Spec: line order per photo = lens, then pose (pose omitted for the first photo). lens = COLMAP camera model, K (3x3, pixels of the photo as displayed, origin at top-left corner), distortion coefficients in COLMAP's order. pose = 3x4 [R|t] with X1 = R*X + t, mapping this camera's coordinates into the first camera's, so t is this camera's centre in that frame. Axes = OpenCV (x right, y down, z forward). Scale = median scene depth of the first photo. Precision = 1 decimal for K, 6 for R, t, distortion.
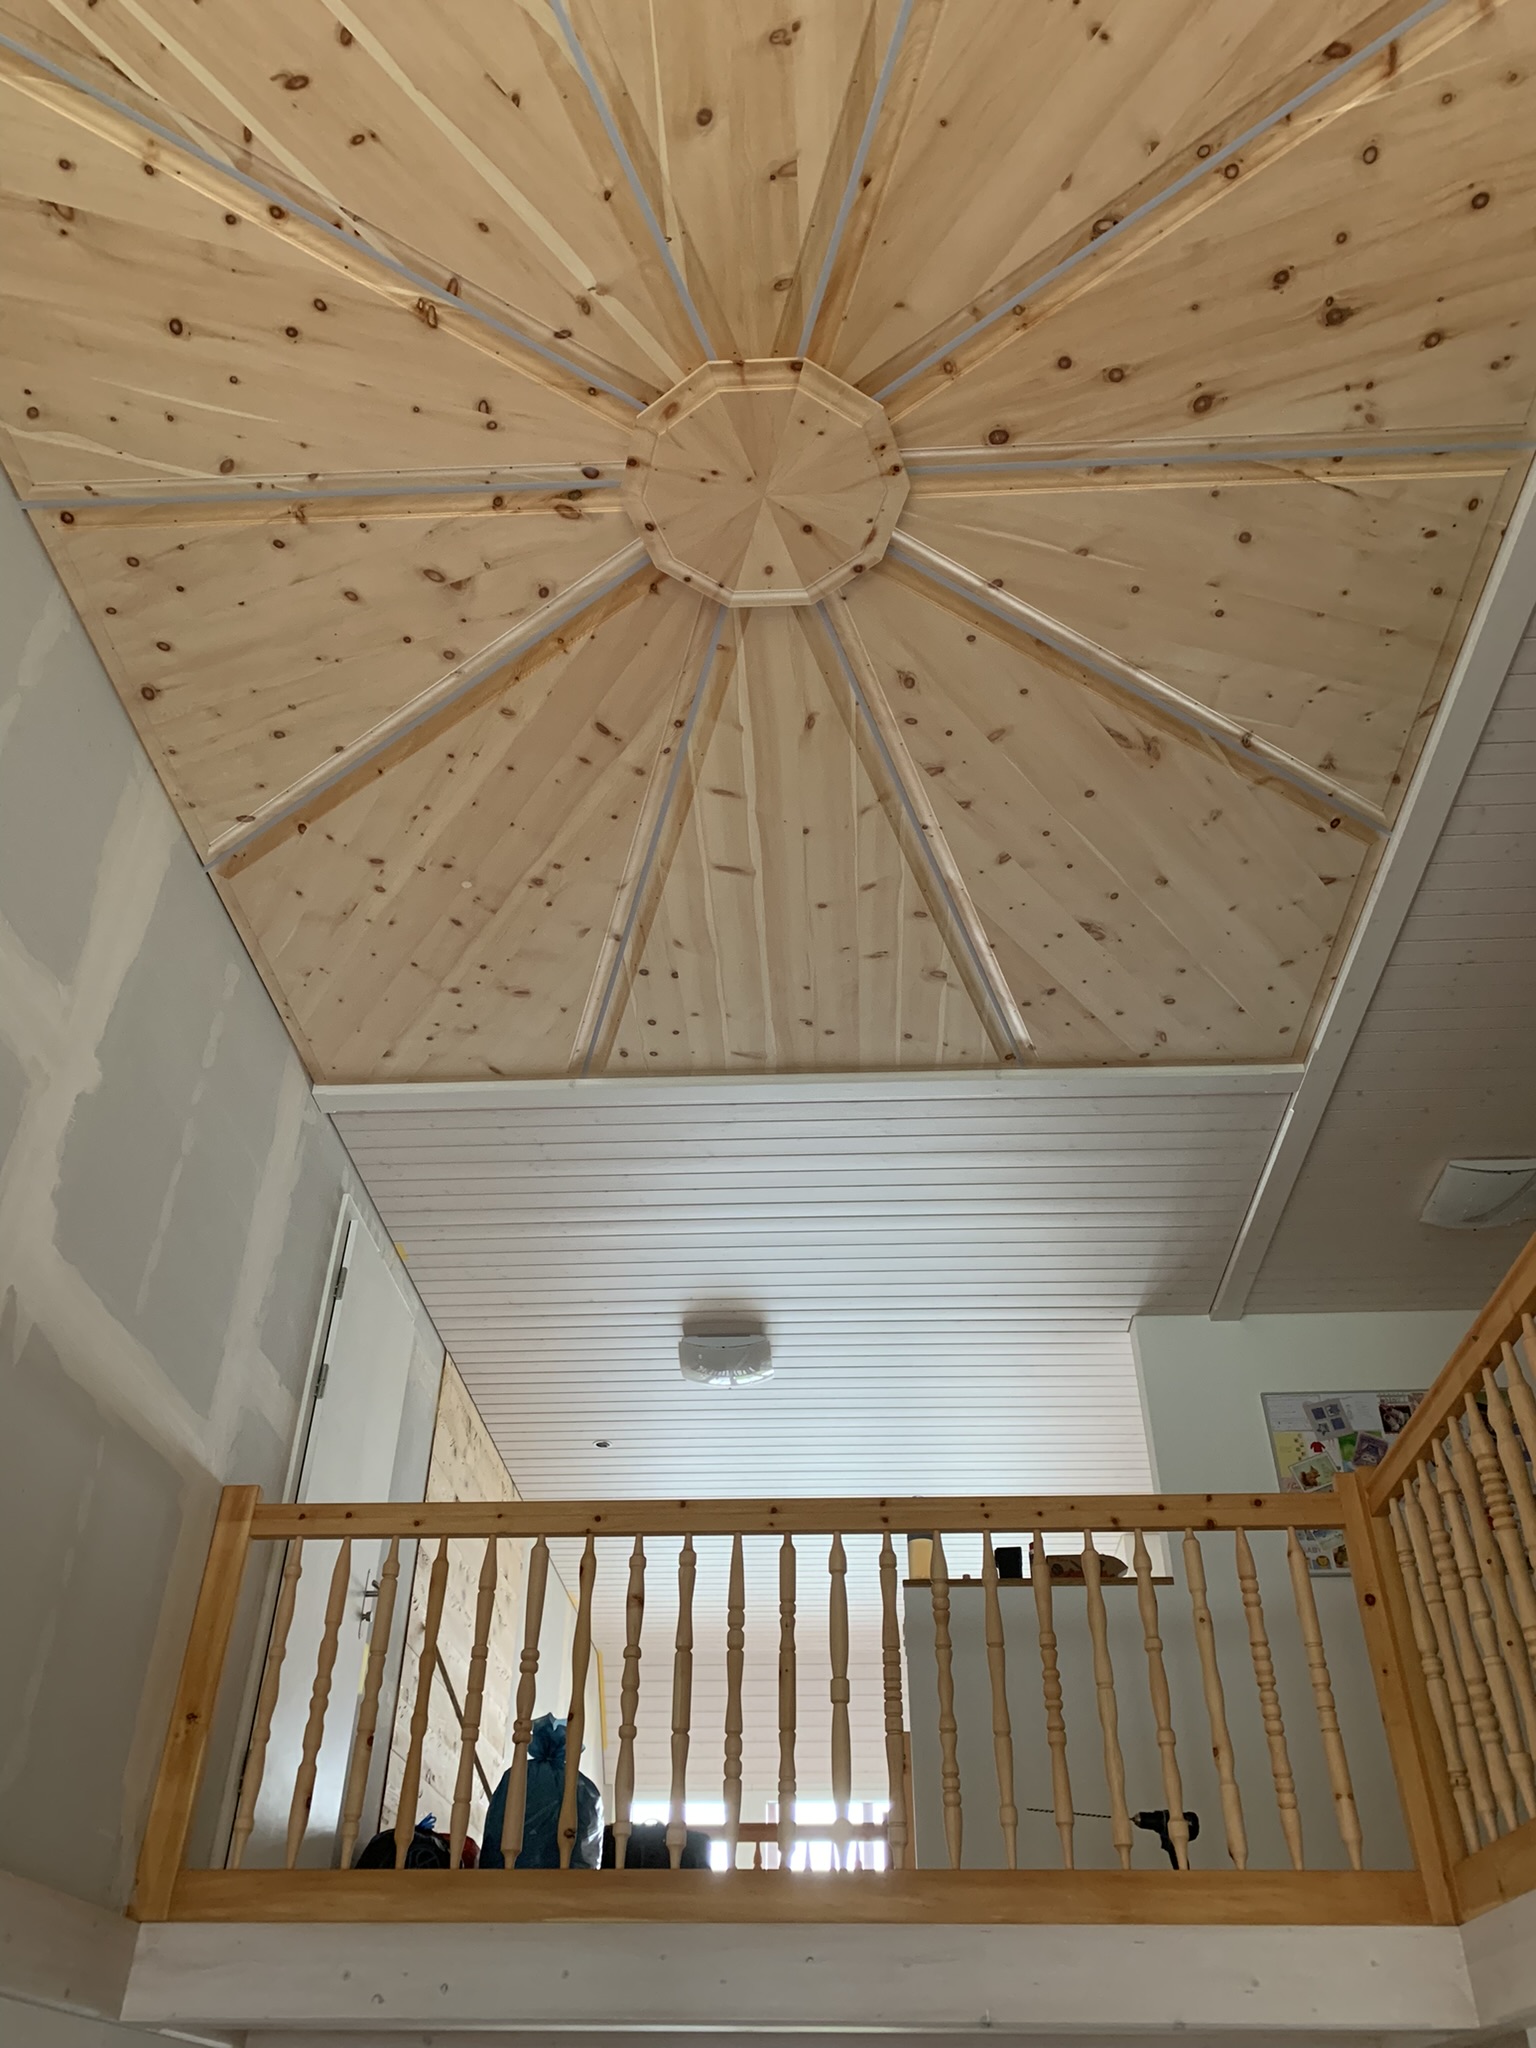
lens RADIAL K [[1581.2, 0, 761.8], [0, 1581.2, 1030.2], [0, 0, 1]] dist [0.012846, -0.001986]
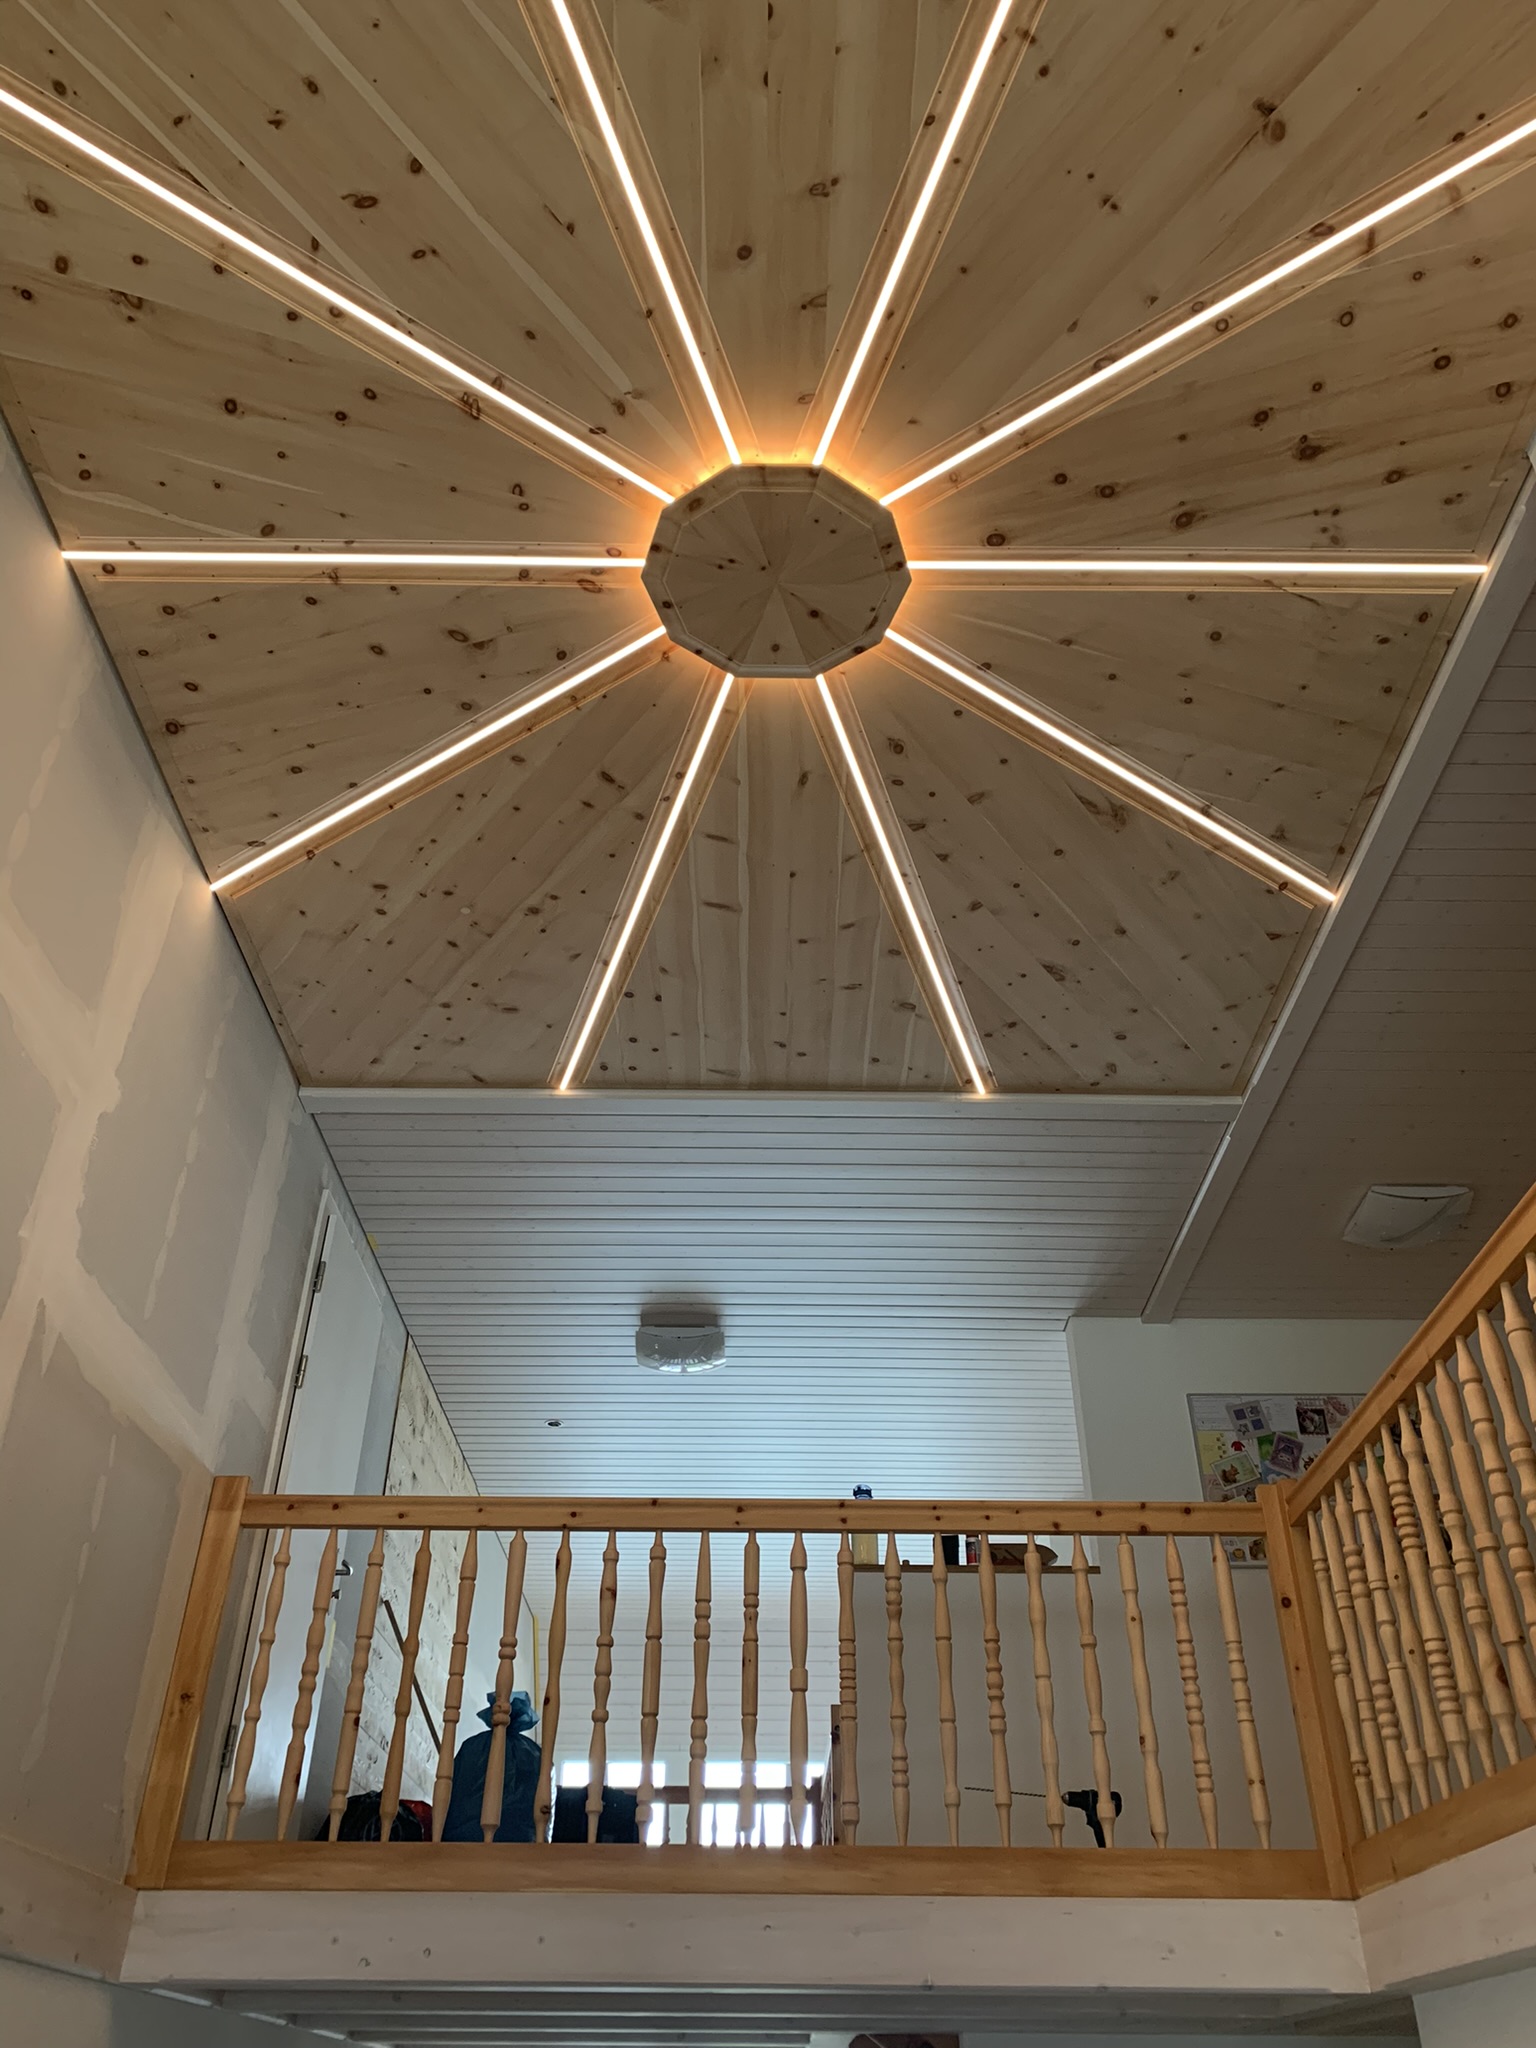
lens RADIAL K [[1586.2, 0, 768.0], [0, 1586.2, 1024.0], [0, 0, 1]] dist [0.029699, -0.033992]
pose [[0.998271, 0.031951, 0.049332, -0.039763], [-0.033166, 0.999162, 0.023999, -0.053962], [-0.048524, -0.025594, 0.998494, -0.067941]]
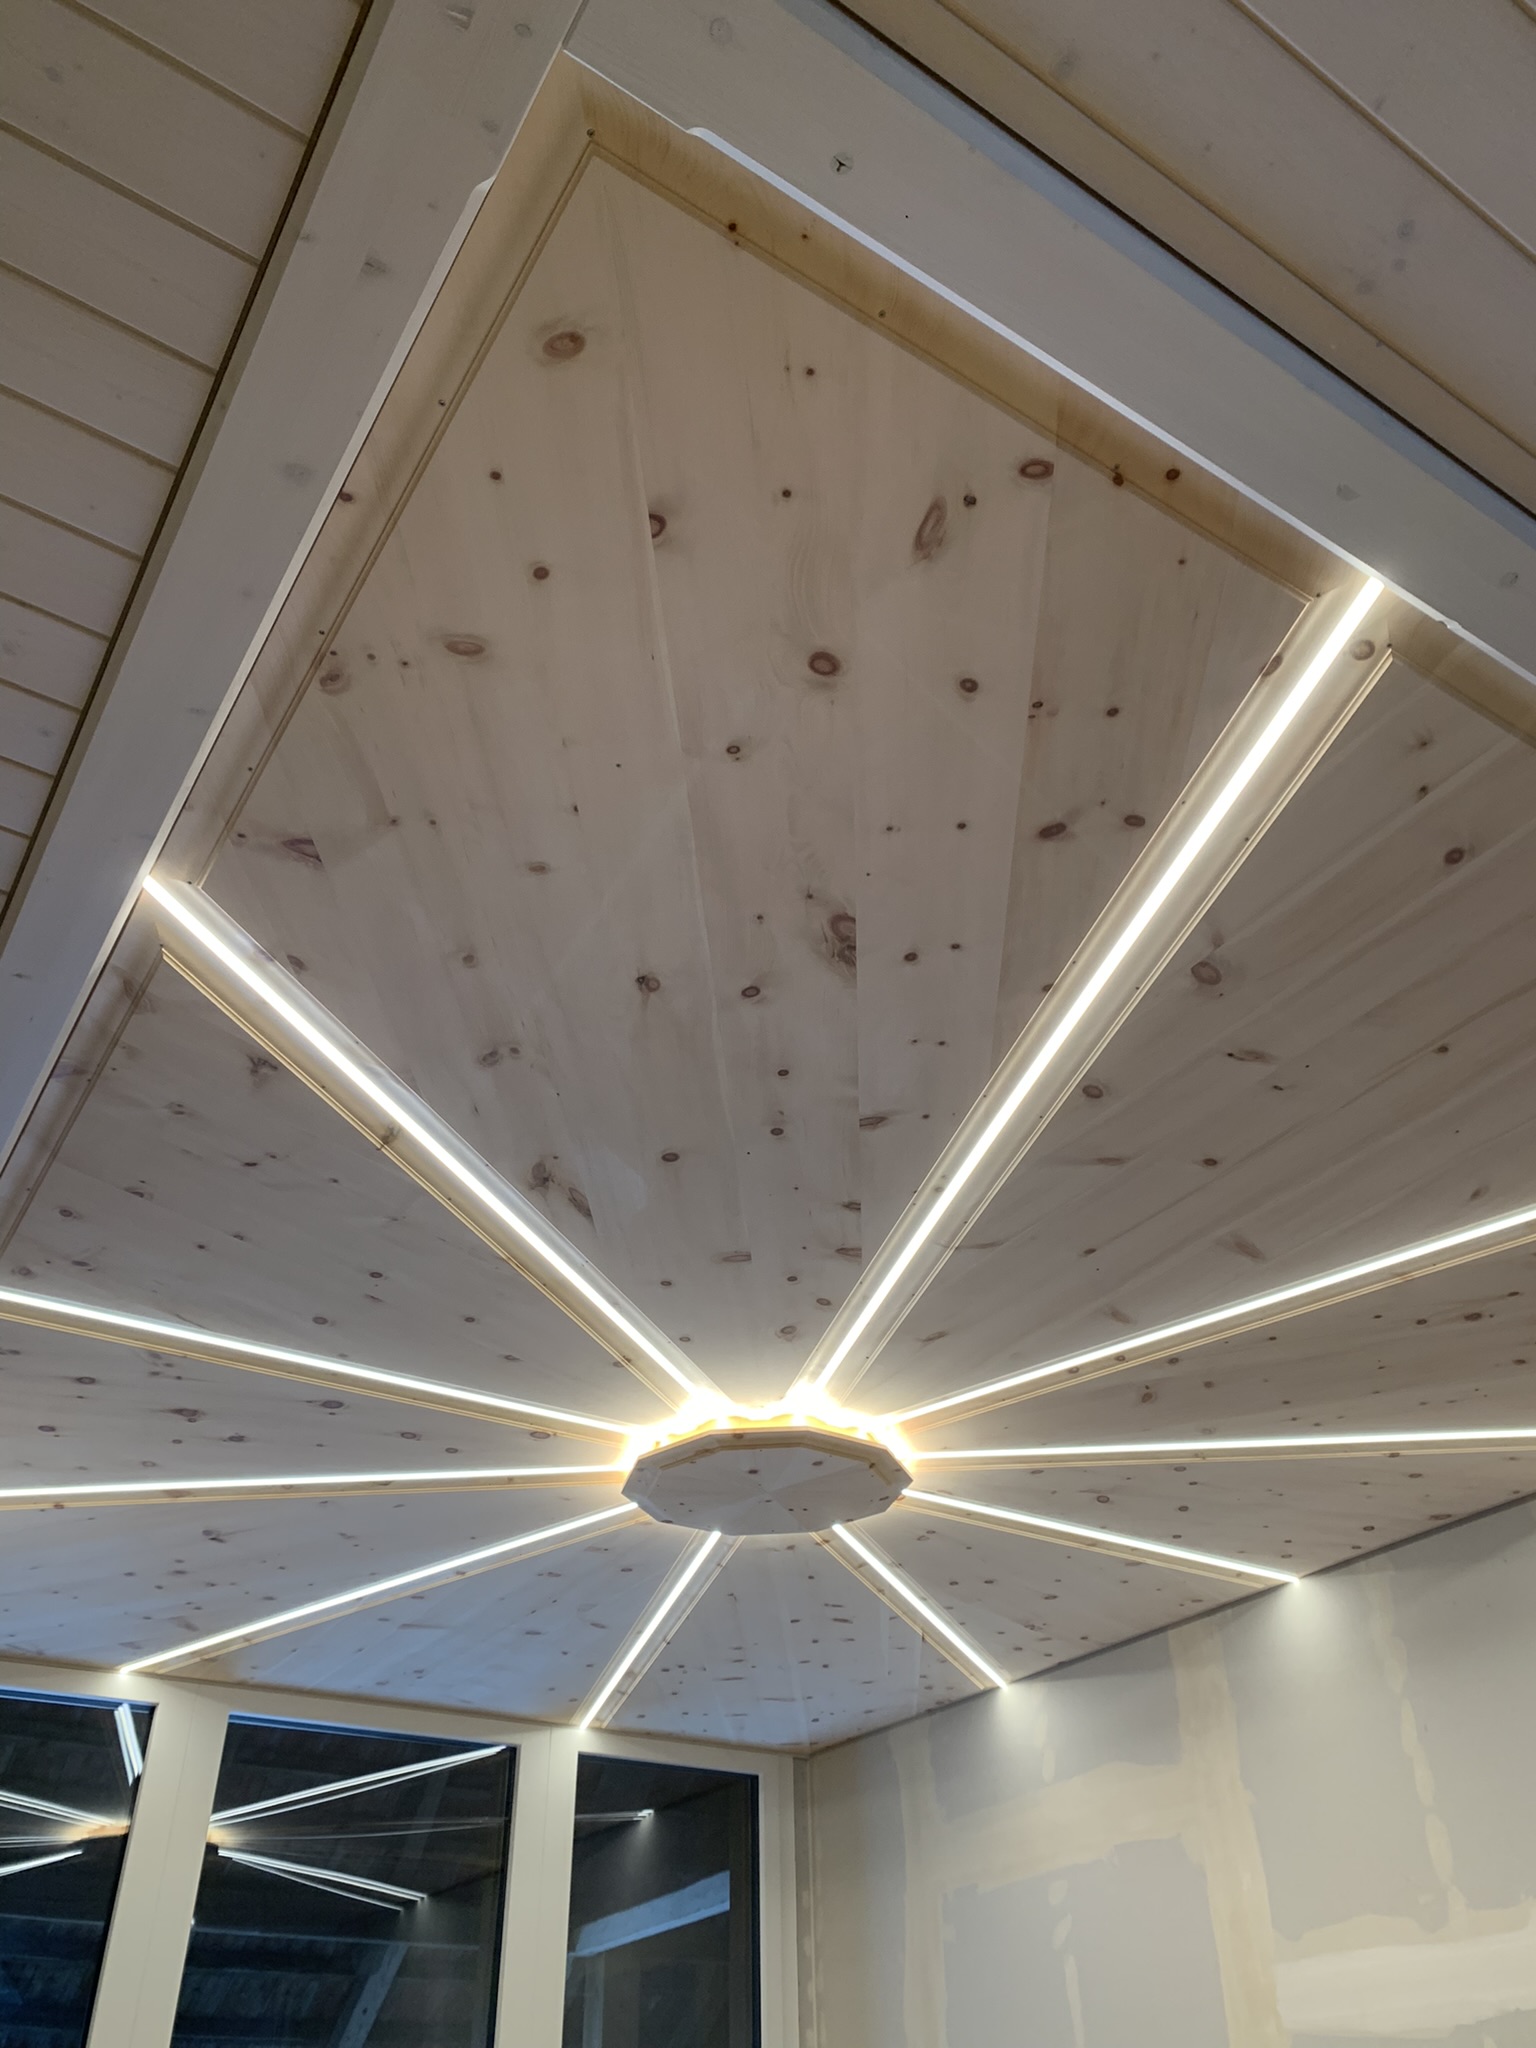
lens RADIAL K [[1586.2, 0, 768.0], [0, 1586.2, 1024.0], [0, 0, 1]] dist [0.029699, -0.033992]
pose [[-0.808118, -0.347172, -0.475833, 0.481623], [0.361372, 0.345716, -0.865962, 0.354075], [0.465141, -0.871752, -0.153921, 1.178636]]
